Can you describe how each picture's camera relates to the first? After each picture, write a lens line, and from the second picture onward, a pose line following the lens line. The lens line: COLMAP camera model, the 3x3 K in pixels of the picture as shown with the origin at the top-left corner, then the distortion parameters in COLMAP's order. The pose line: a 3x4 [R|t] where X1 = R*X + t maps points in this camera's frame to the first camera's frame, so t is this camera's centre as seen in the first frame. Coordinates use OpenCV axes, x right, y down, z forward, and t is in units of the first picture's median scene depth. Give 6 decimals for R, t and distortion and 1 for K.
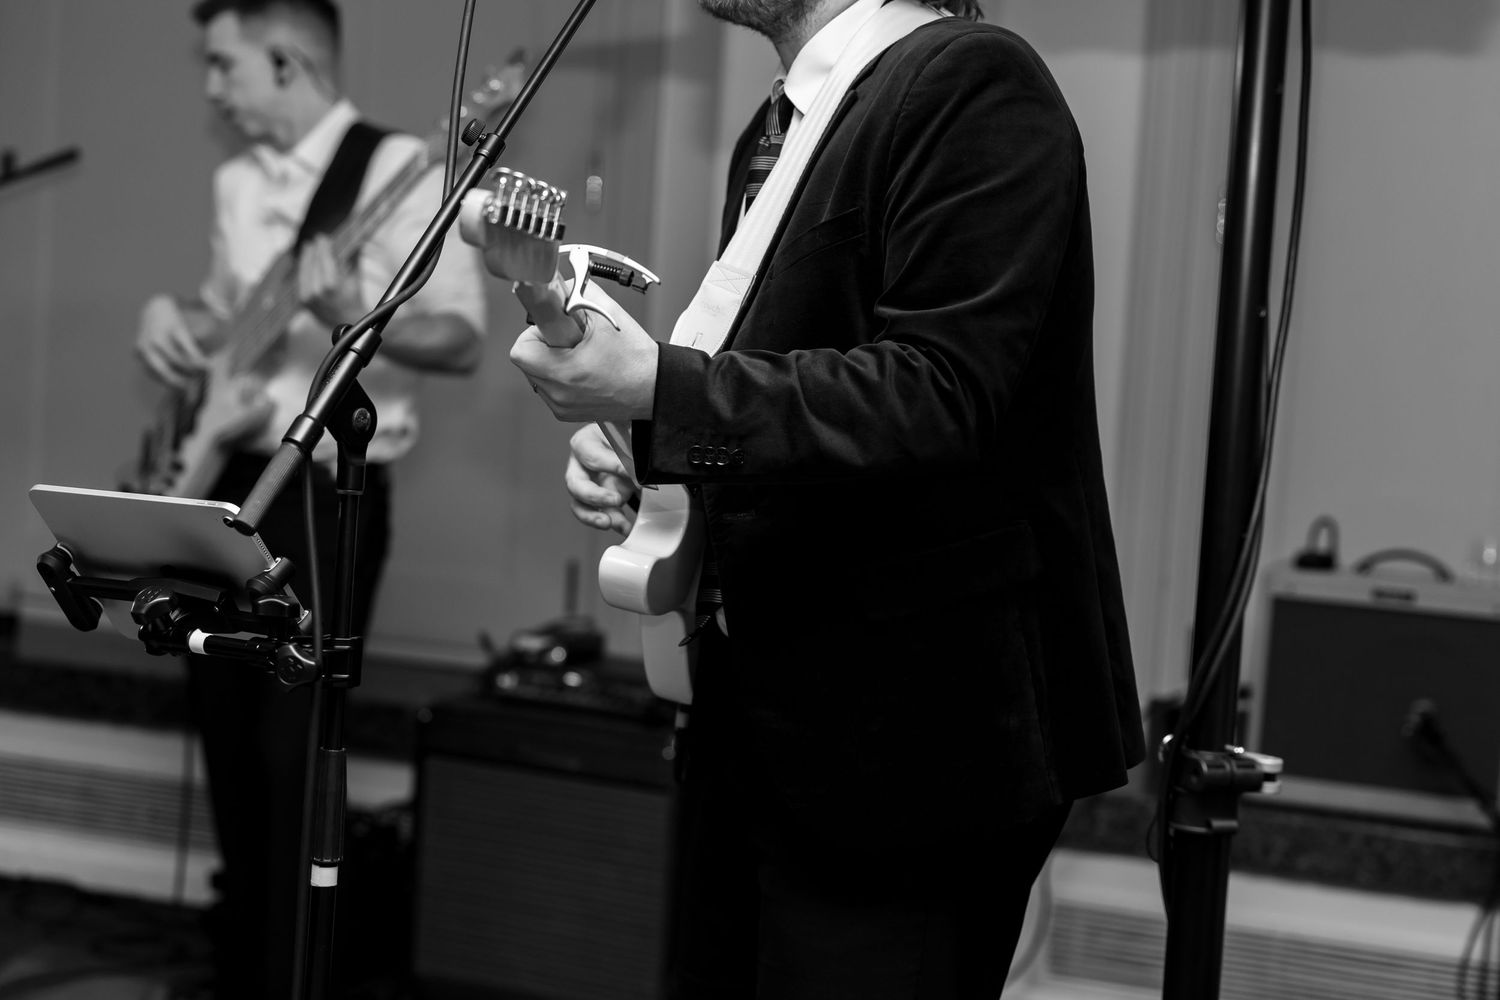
lens RADIAL K [[2560.4, 0, 750.0], [0, 2560.4, 500.0], [0, 0, 1]] dist [0.006088, -0.320521]
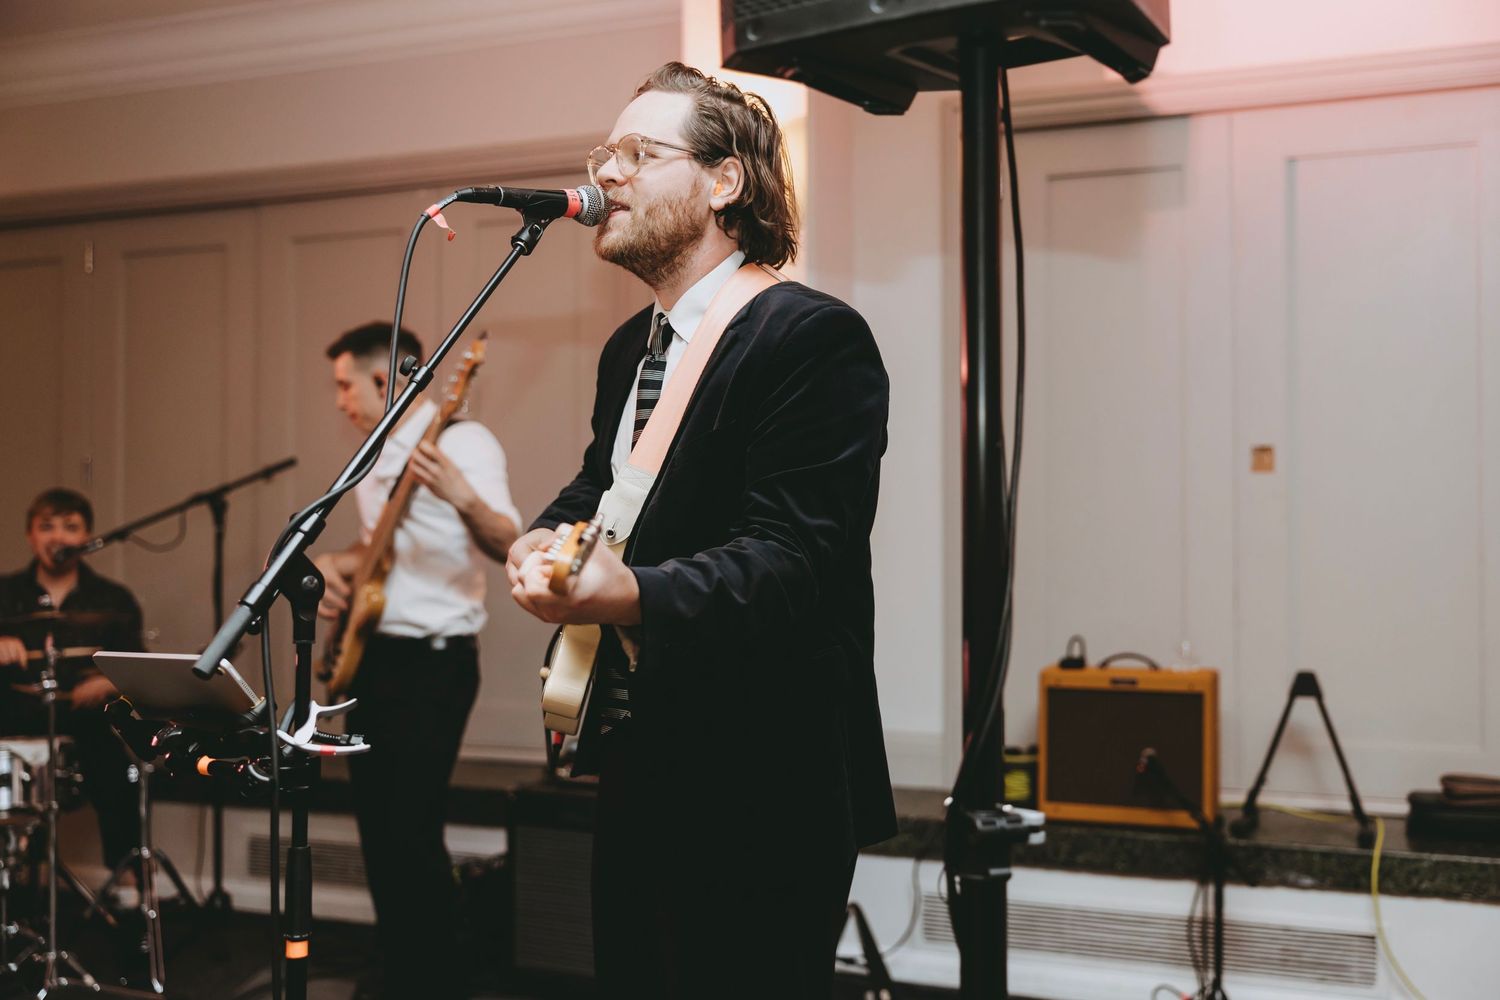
lens RADIAL K [[1525.6, 0, 750.0], [0, 1525.6, 500.0], [0, 0, 1]] dist [0.006195, -0.004716]
pose [[0.998134, -0.059012, 0.015701, 0.028003], [0.060265, 0.993423, -0.097363, 0.007162], [-0.009852, 0.098127, 0.995125, 0.114549]]
